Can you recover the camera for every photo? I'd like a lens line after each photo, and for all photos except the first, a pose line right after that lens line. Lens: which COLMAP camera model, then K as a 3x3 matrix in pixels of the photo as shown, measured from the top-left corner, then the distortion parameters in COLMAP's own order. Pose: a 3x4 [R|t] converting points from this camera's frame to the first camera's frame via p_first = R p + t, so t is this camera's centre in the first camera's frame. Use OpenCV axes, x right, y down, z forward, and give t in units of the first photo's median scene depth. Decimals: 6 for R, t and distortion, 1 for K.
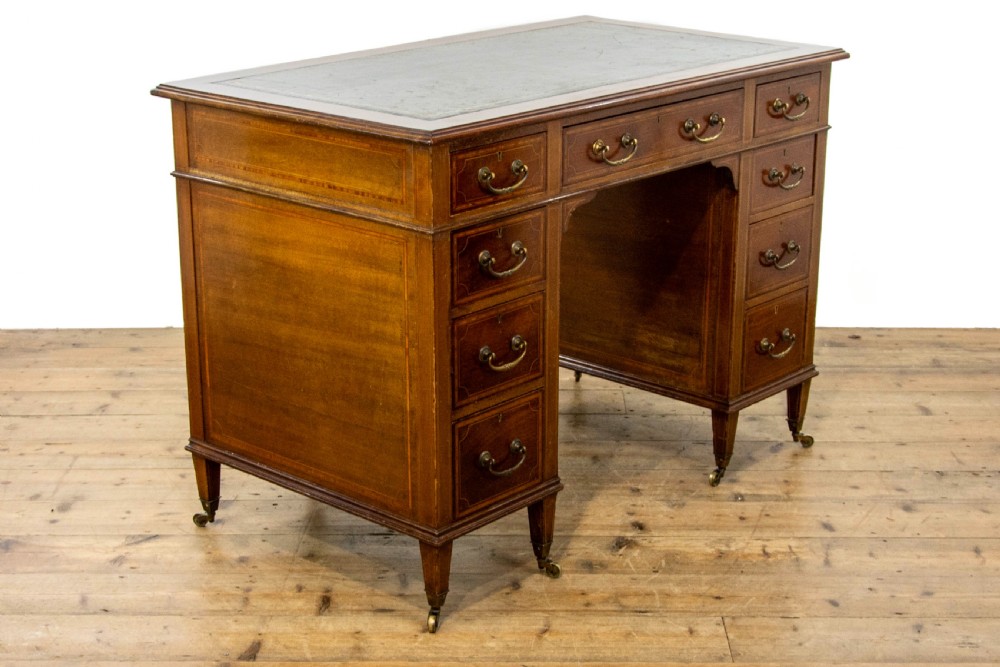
lens RADIAL K [[1747.3, 0, 500.4], [0, 1747.3, 360.8], [0, 0, 1]] dist [-0.040978, -0.047098]
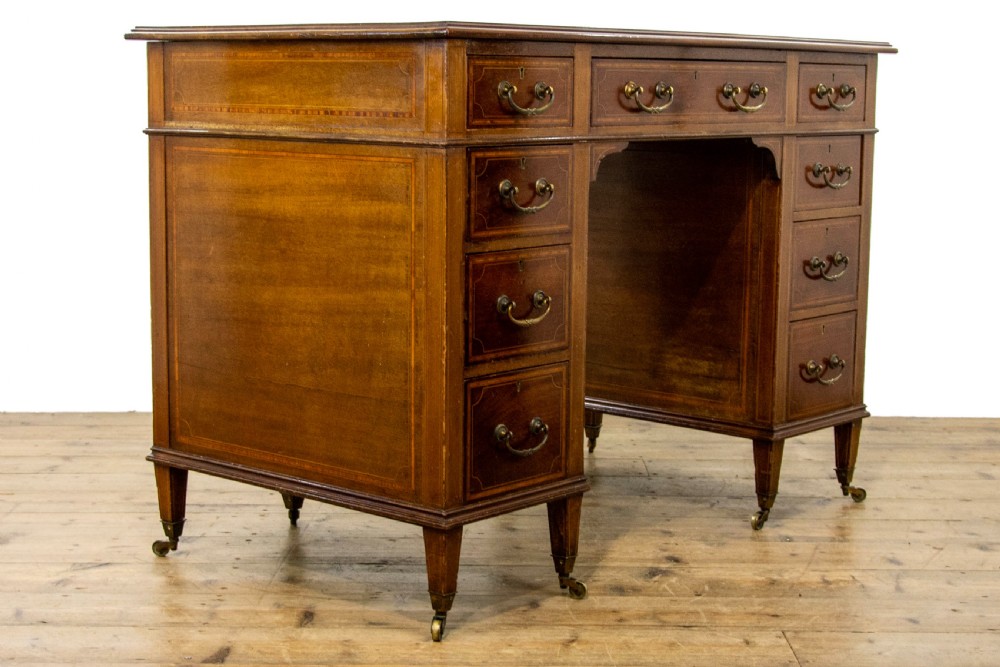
lens RADIAL K [[1802.3, 0, 500.0], [0, 1802.3, 333.5], [0, 0, 1]] dist [-0.028175, -0.002391]
pose [[0.999865, 0.007572, 0.014572, -0.020755], [-0.004818, 0.983566, -0.180486, 0.152708], [-0.015699, 0.180392, 0.983470, 0.118472]]
